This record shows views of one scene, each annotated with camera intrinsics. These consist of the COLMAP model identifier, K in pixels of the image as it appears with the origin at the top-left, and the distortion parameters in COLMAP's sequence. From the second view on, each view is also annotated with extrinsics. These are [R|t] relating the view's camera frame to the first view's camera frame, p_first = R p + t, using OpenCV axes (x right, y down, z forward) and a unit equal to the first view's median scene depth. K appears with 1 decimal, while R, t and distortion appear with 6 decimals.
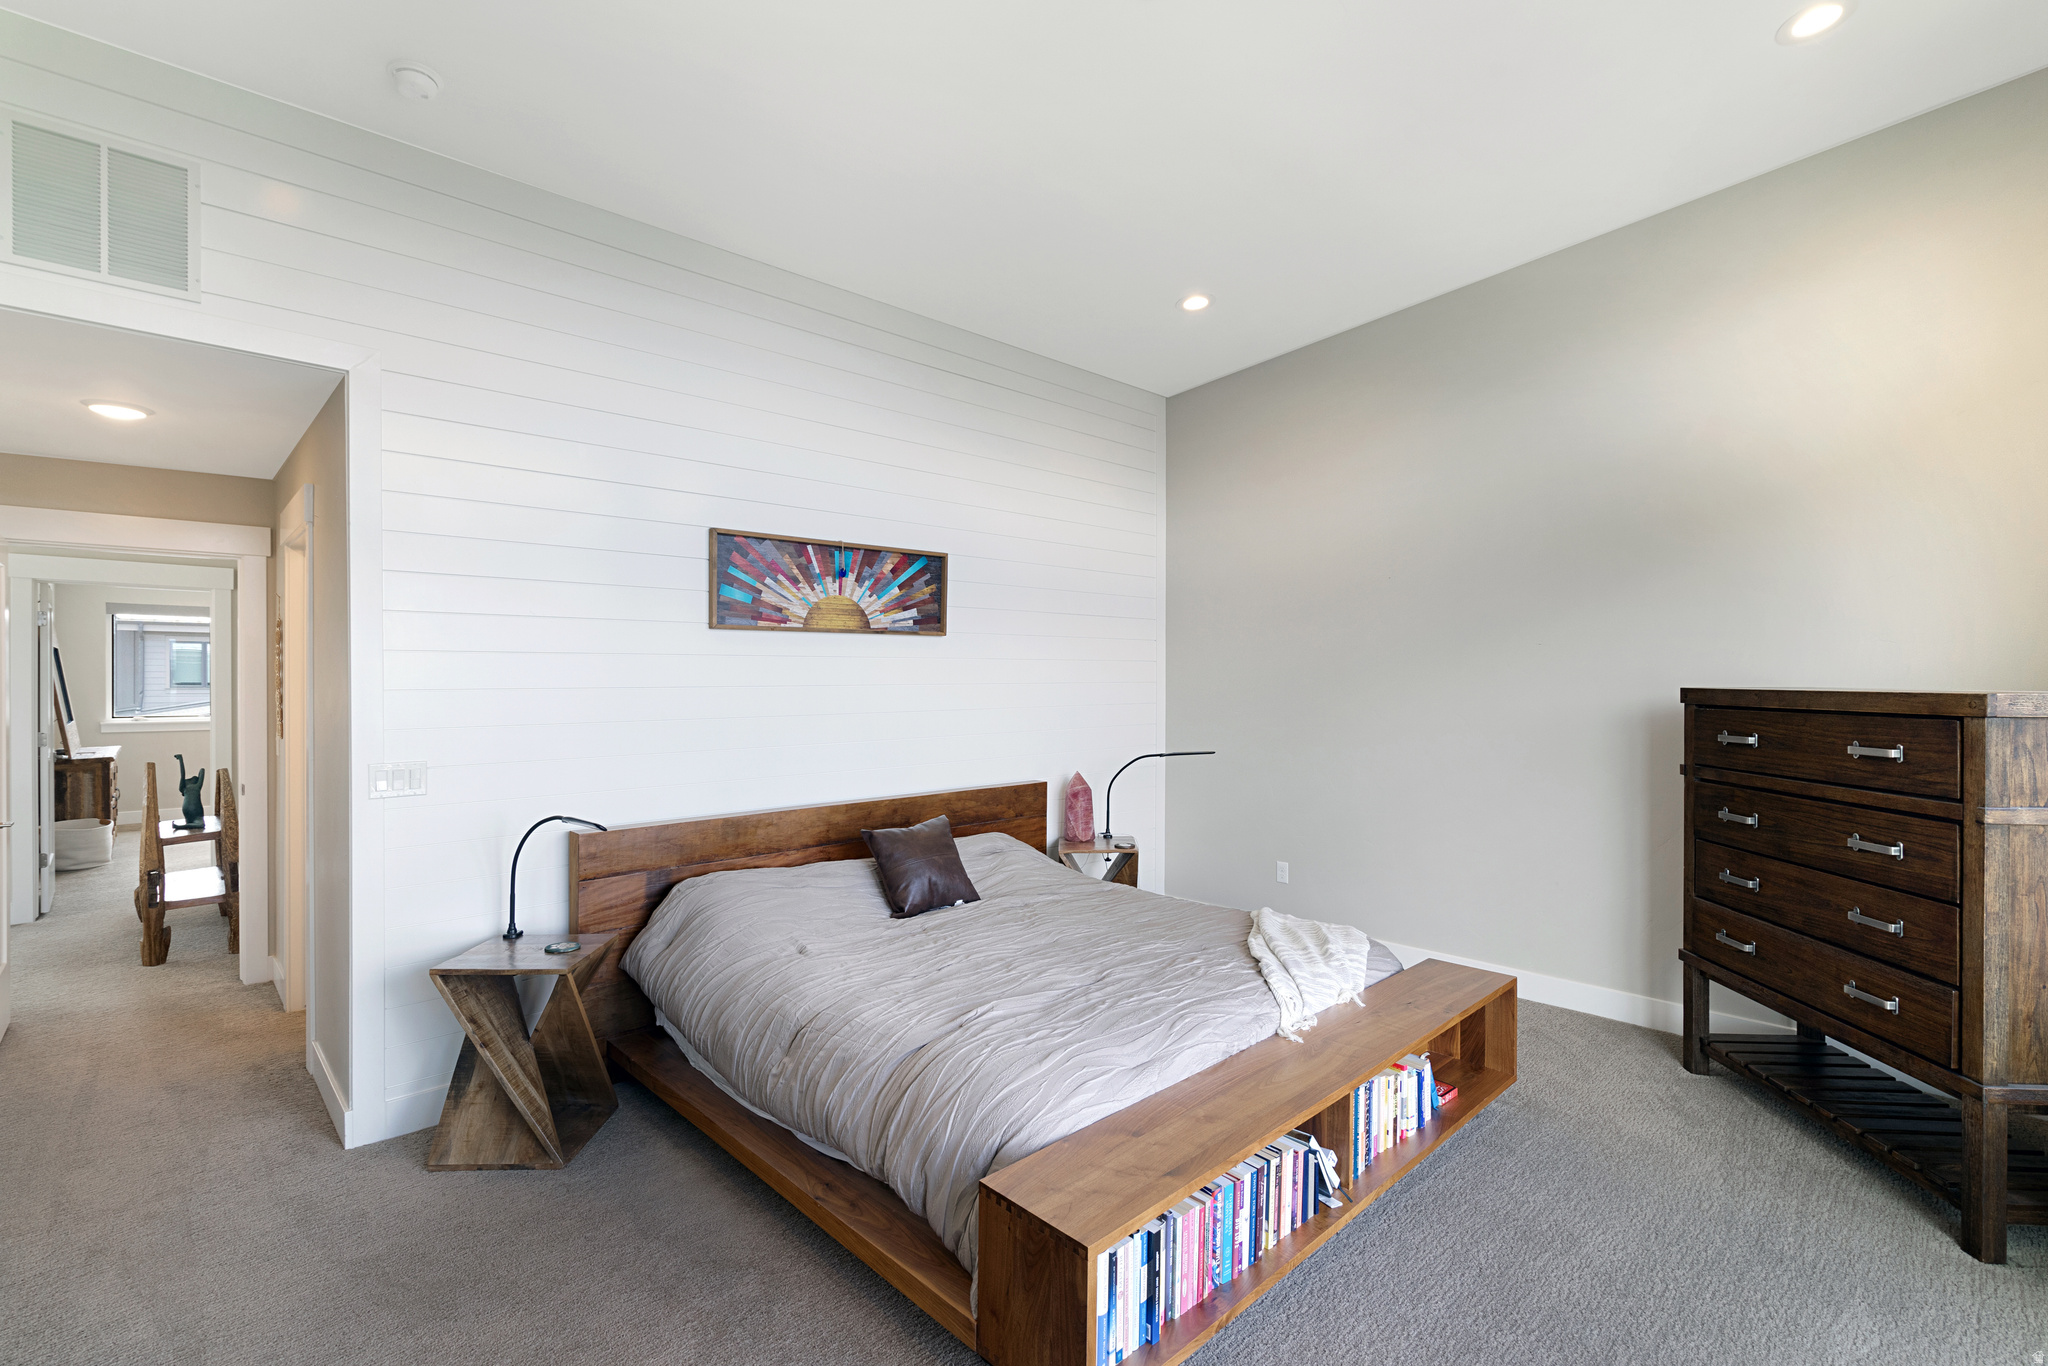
lens RADIAL K [[922.0, 0, 1036.3], [0, 922.0, 681.1], [0, 0, 1]] dist [-0.000480, 0.000002]
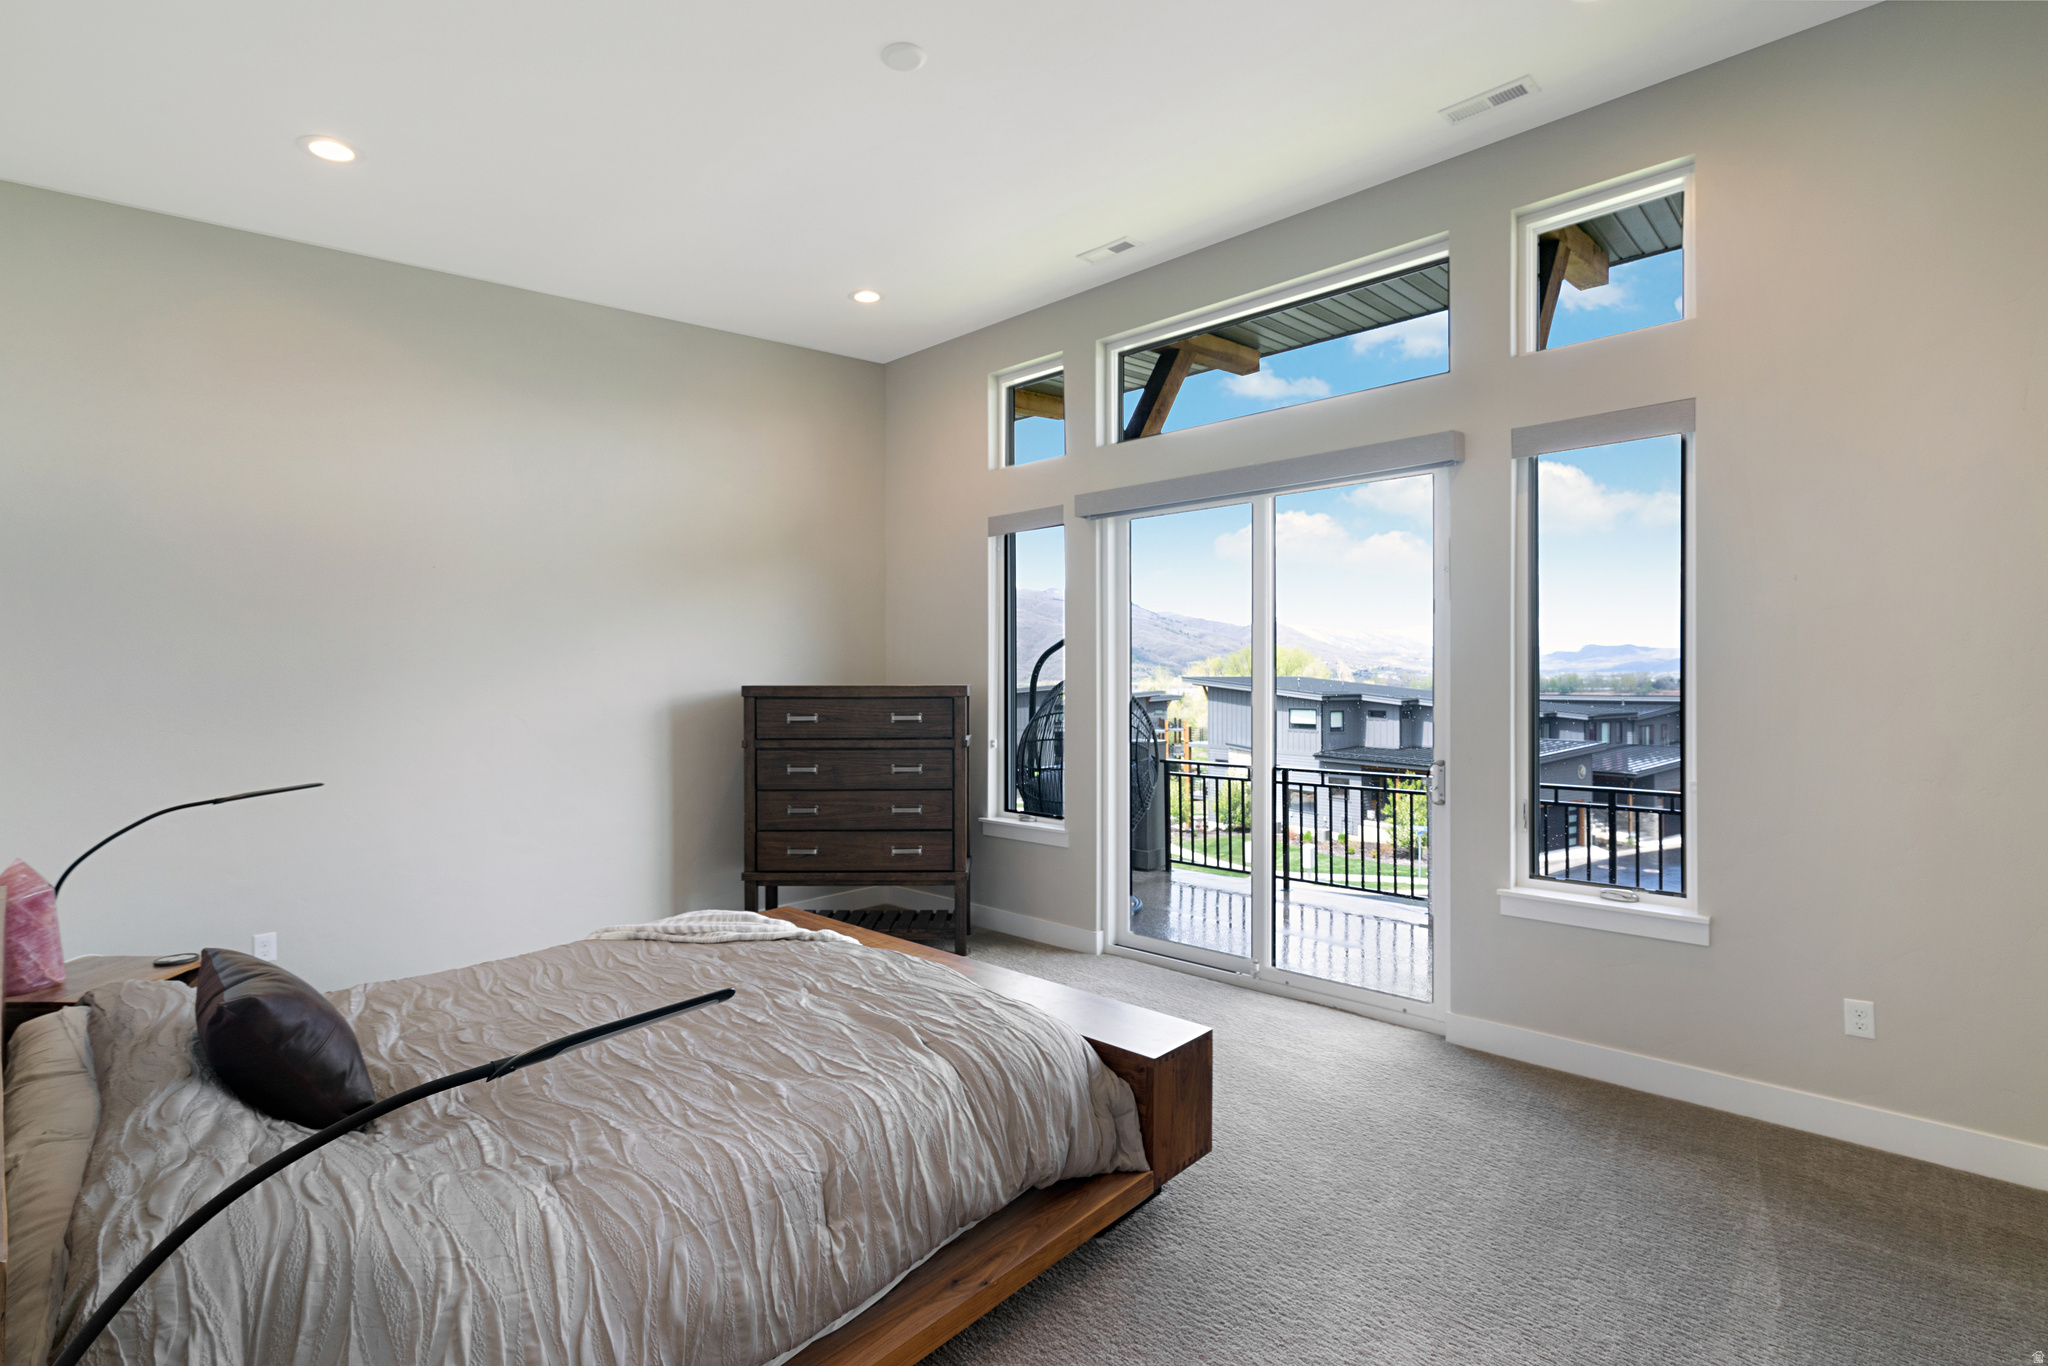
lens RADIAL K [[922.0, 0, 1036.3], [0, 922.0, 681.1], [0, 0, 1]] dist [-0.000480, 0.000002]
pose [[-0.077892, -0.000155, 0.996962, -0.875442], [0.001721, 0.999998, 0.000289, 0.002502], [-0.996960, 0.001738, -0.077892, 0.814757]]
